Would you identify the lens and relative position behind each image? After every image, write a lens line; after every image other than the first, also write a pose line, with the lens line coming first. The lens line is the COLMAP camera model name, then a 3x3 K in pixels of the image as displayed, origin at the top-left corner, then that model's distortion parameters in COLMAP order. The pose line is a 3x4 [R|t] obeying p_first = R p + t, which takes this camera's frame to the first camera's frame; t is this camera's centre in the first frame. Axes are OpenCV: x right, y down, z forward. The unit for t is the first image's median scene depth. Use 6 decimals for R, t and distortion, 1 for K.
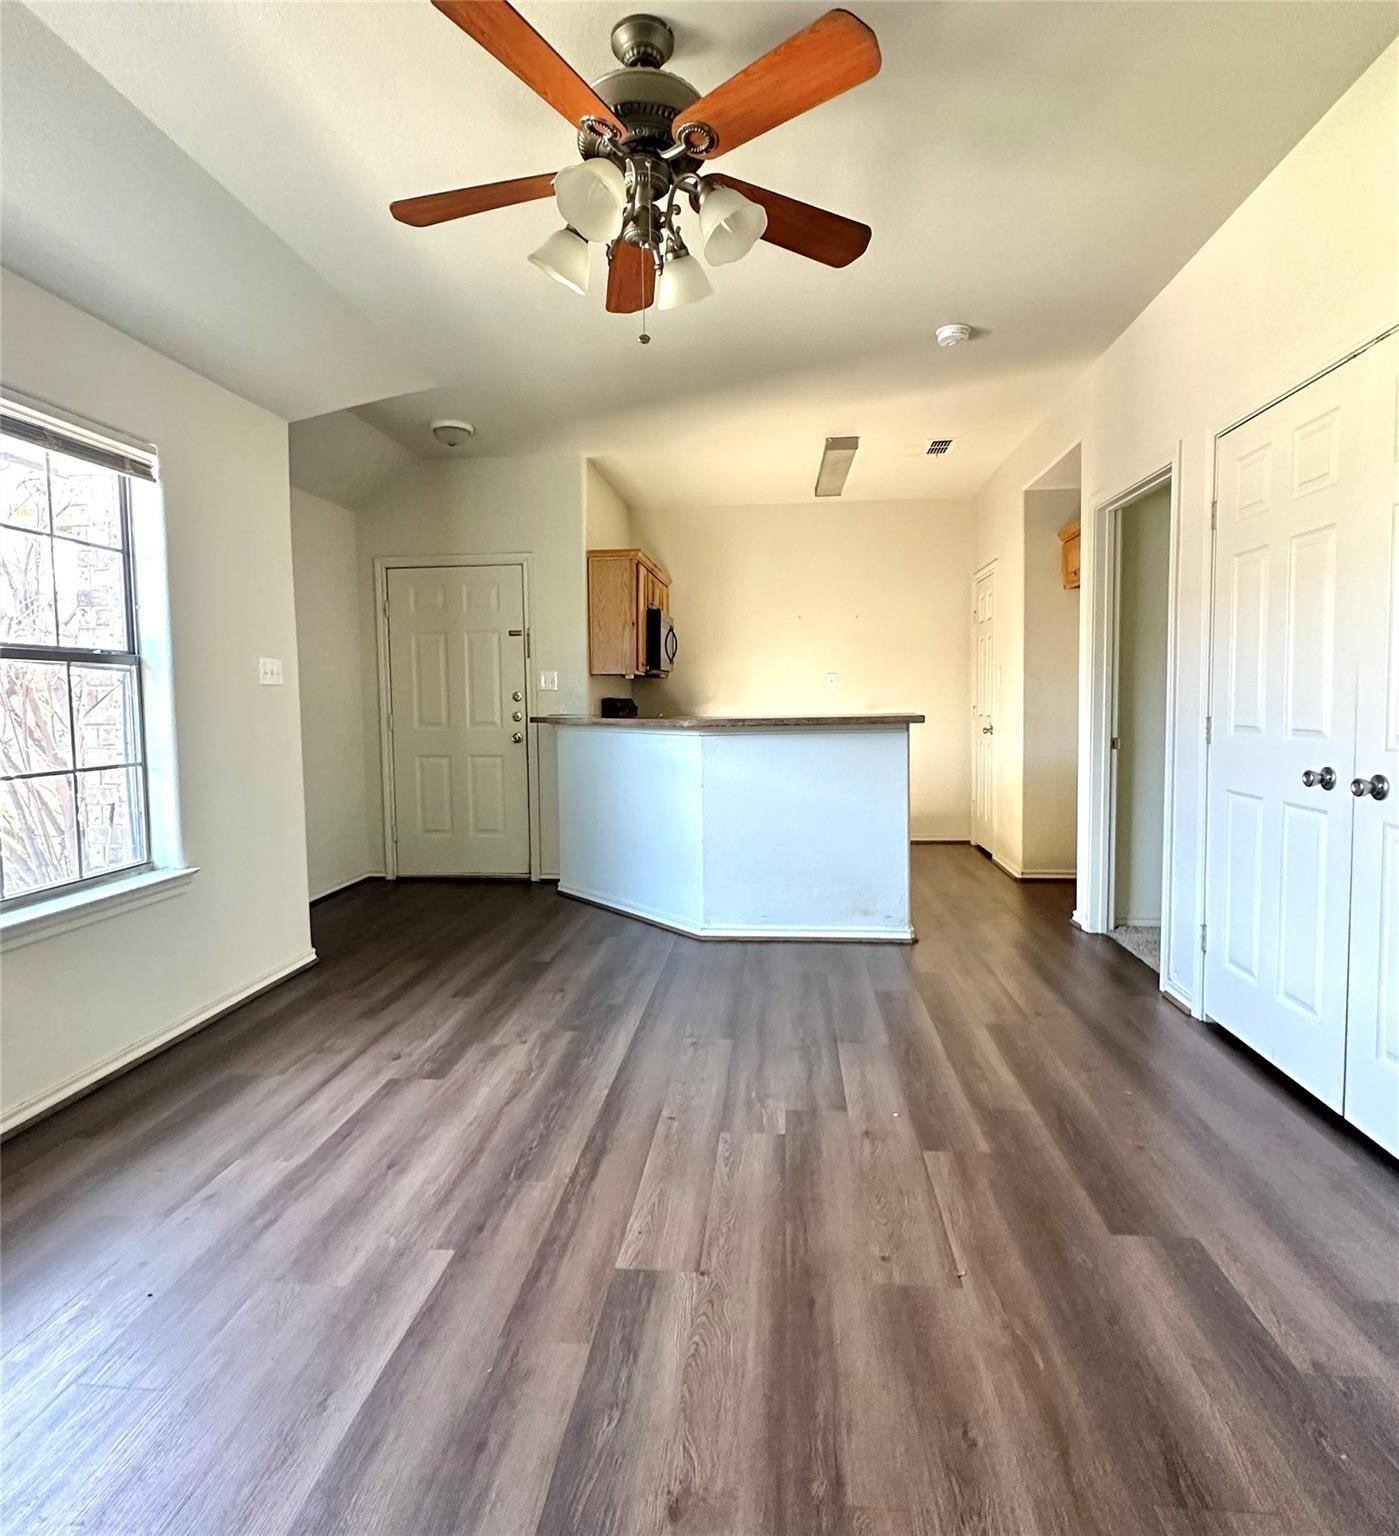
lens RADIAL K [[860.3, 0, 699.5], [0, 860.3, 768.0], [0, 0, 1]] dist [-0.001900, -0.000441]
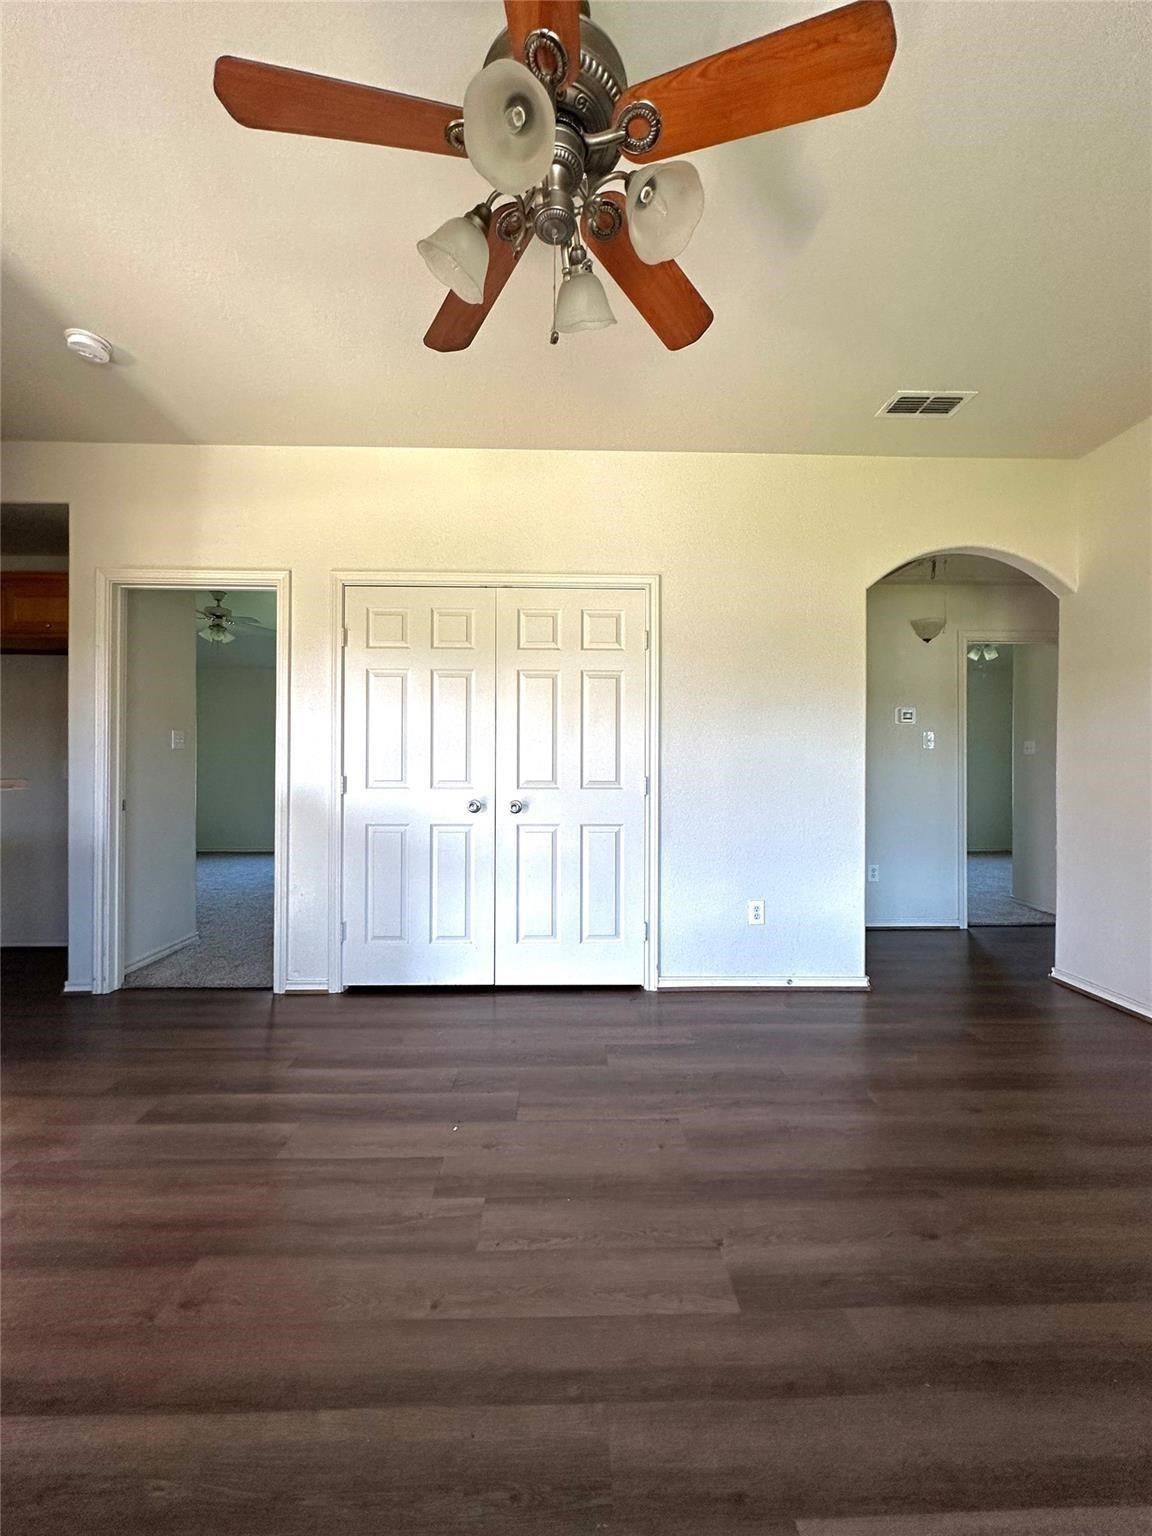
lens RADIAL K [[613.6, 0, 576.0], [0, 613.6, 768.0], [0, 0, 1]] dist [0.001969, 0.000542]
pose [[-0.125779, 0.008627, 0.992021, -0.588258], [0.078621, 0.996904, 0.001299, -0.052652], [-0.988938, 0.078157, -0.126068, 0.911959]]
